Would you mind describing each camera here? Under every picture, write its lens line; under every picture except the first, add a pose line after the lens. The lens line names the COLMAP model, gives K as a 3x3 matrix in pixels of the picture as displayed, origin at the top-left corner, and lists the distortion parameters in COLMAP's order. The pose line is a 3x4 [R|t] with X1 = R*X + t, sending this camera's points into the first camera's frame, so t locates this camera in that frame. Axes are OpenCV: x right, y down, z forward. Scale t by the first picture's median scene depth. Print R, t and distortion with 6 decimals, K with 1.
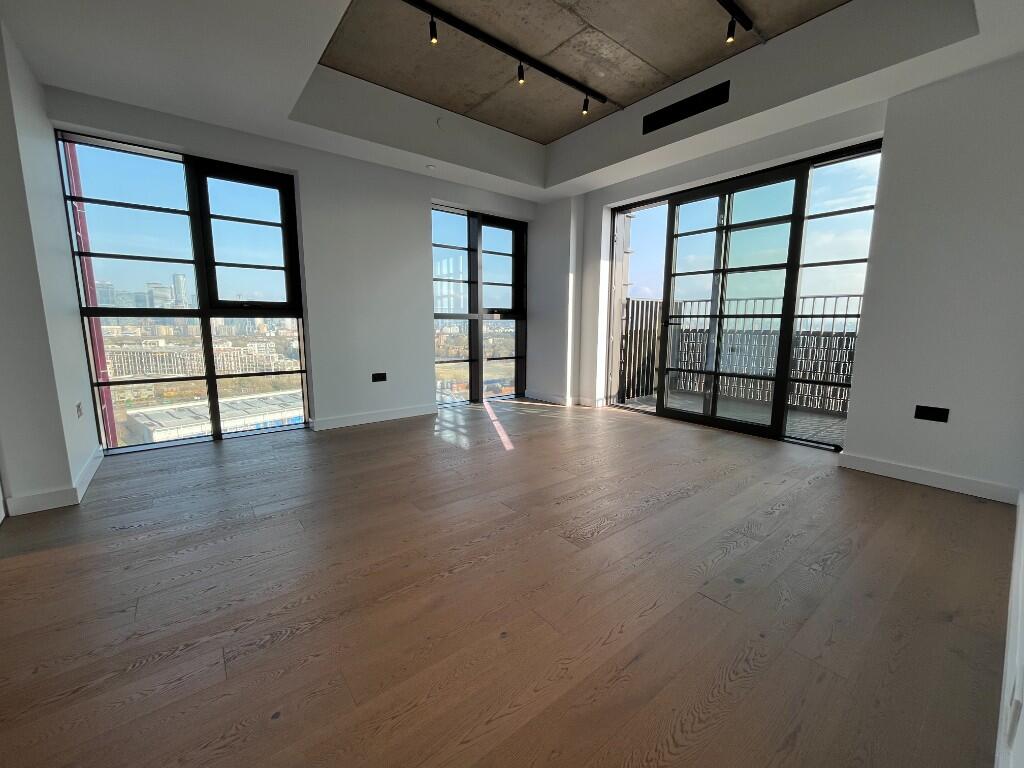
lens RADIAL K [[413.0, 0, 509.5], [0, 413.0, 384.0], [0, 0, 1]] dist [-0.000360, -0.000539]
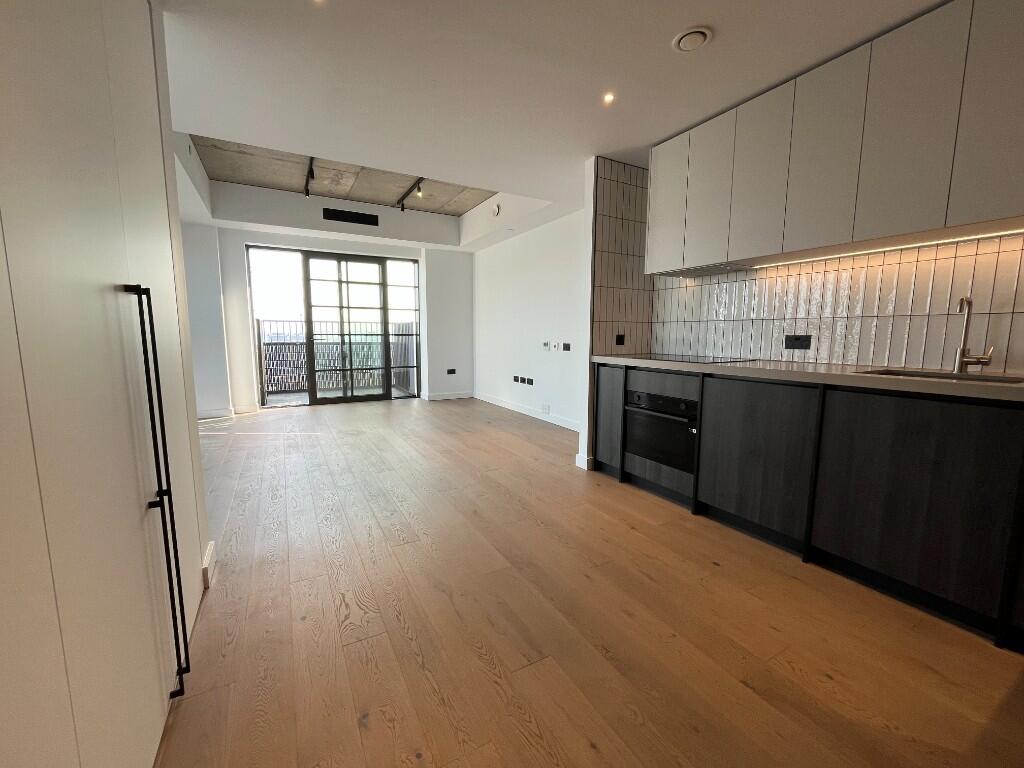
lens RADIAL K [[413.0, 0, 509.5], [0, 413.0, 384.0], [0, 0, 1]] dist [-0.000360, -0.000539]
pose [[0.160257, -0.125462, 0.979069, -1.092520], [0.143962, 0.984254, 0.102562, -0.050288], [-0.976521, 0.124512, 0.175796, 0.118029]]
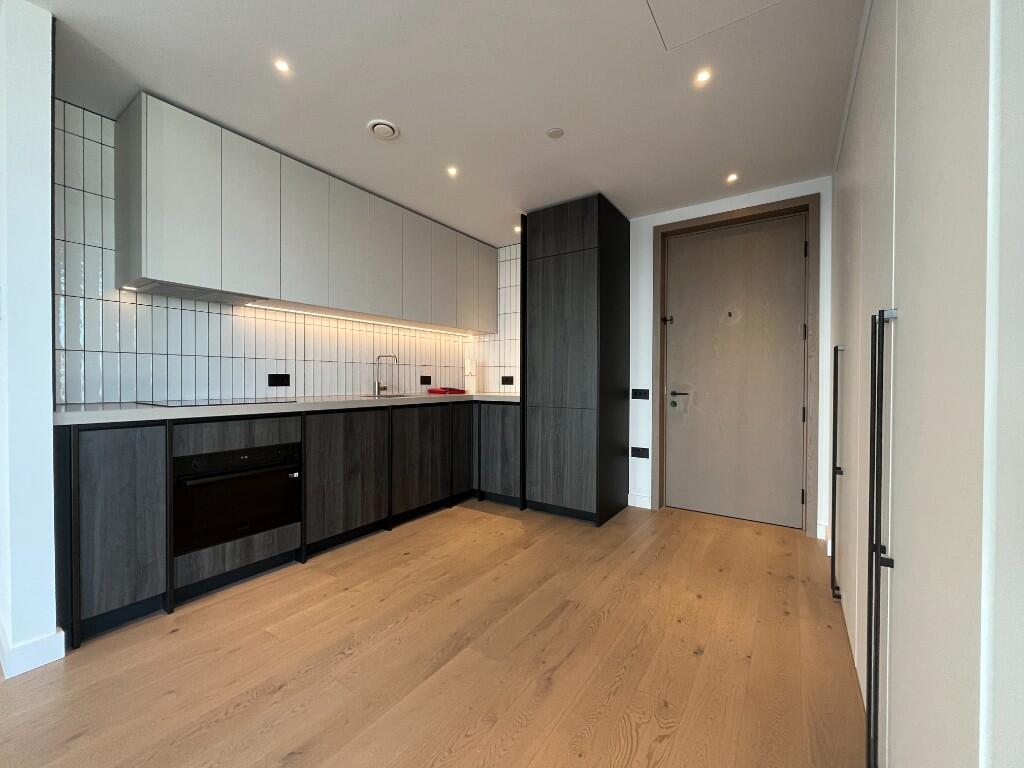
lens RADIAL K [[413.0, 0, 509.5], [0, 413.0, 384.0], [0, 0, 1]] dist [-0.000360, -0.000539]
pose [[-0.954438, -0.006874, -0.298329, -0.506073], [-0.053187, 0.987645, 0.147403, -0.110052], [0.293630, 0.156554, -0.943012, 0.626611]]
